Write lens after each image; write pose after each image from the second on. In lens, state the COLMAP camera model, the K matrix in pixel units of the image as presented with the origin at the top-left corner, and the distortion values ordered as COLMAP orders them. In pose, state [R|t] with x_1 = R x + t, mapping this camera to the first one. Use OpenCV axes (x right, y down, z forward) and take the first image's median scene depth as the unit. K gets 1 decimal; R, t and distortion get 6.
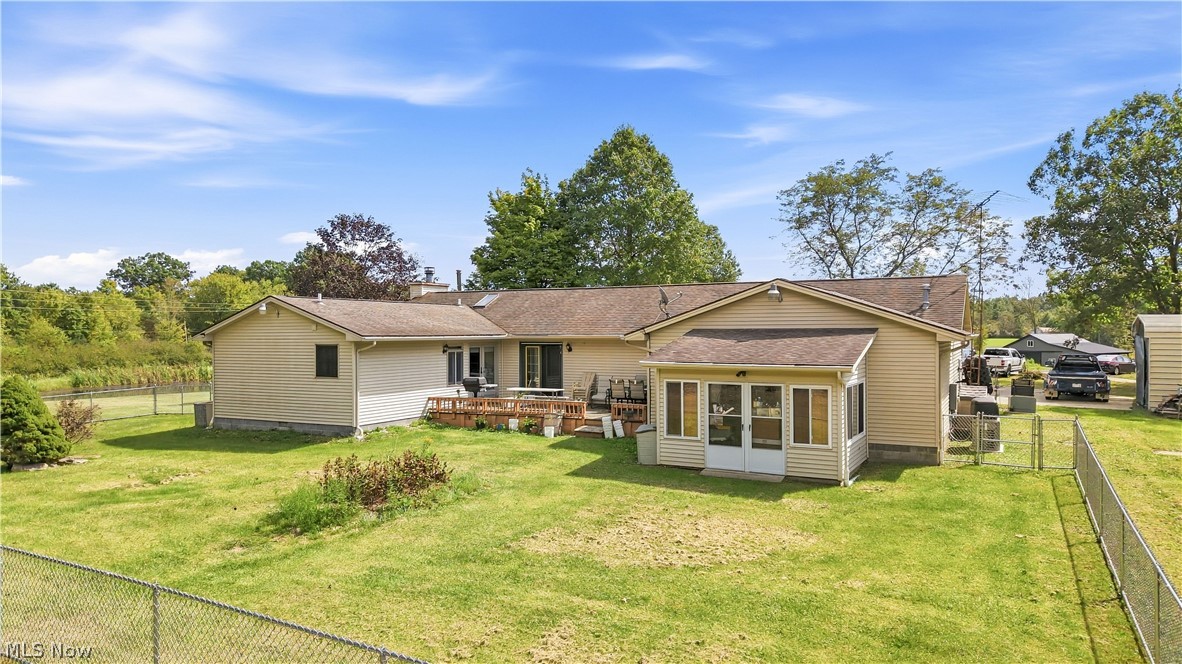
lens RADIAL K [[780.7, 0, 591.0], [0, 780.7, 332.0], [0, 0, 1]] dist [0.041989, -0.001201]
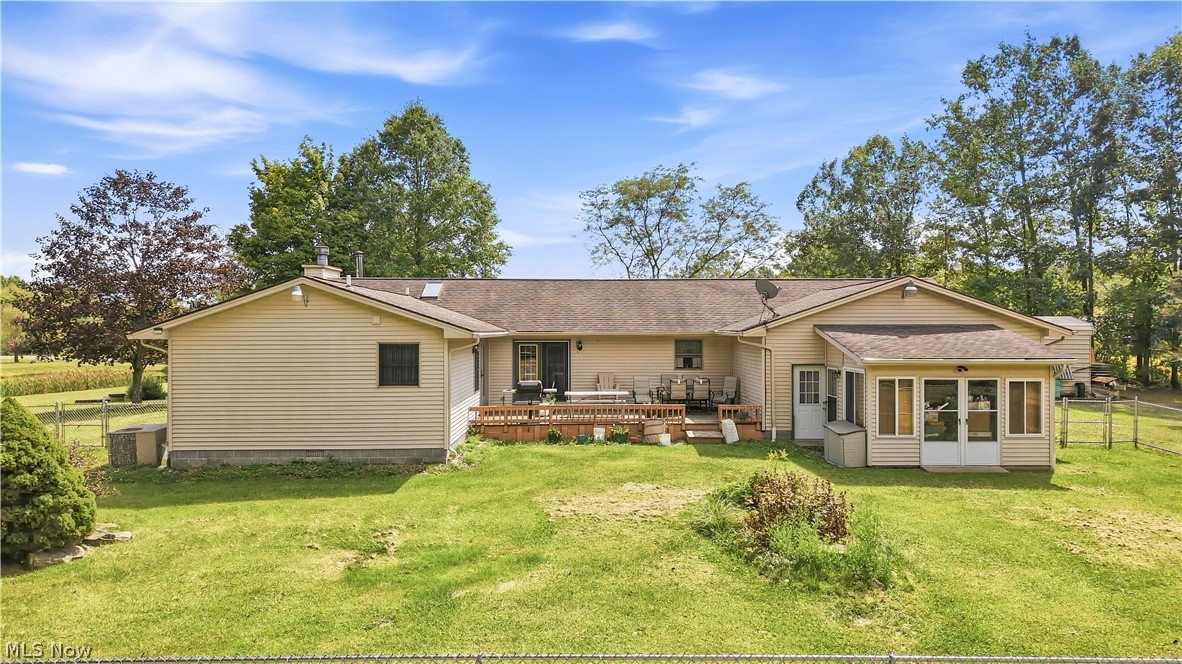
lens RADIAL K [[767.2, 0, 590.7], [0, 767.2, 361.0], [0, 0, 1]] dist [0.004563, -0.000309]
pose [[0.879661, -0.016940, 0.475299, -0.544165], [-0.002301, 0.999202, 0.039871, 0.003964], [-0.475595, -0.036167, 0.878920, 0.282057]]
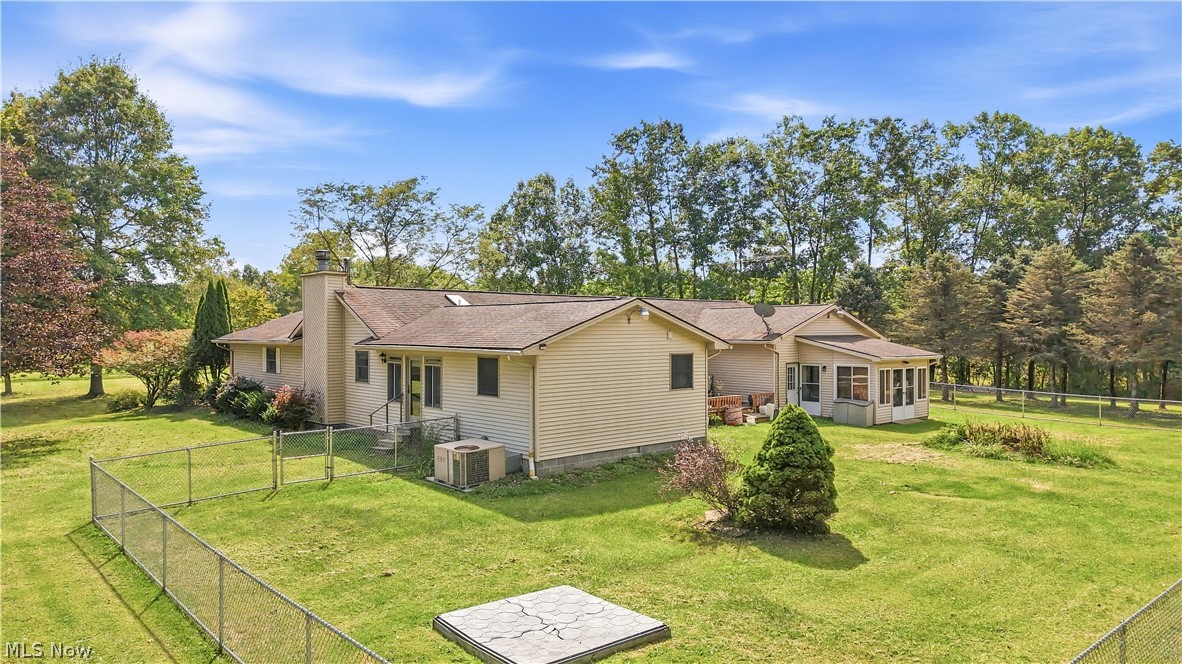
lens RADIAL K [[780.7, 0, 591.0], [0, 780.7, 332.0], [0, 0, 1]] dist [0.041989, -0.001201]
pose [[0.357438, 0.001627, 0.933936, -1.281637], [0.002328, 0.999994, -0.002633, -0.007117], [-0.933934, 0.003115, 0.357432, 0.802626]]
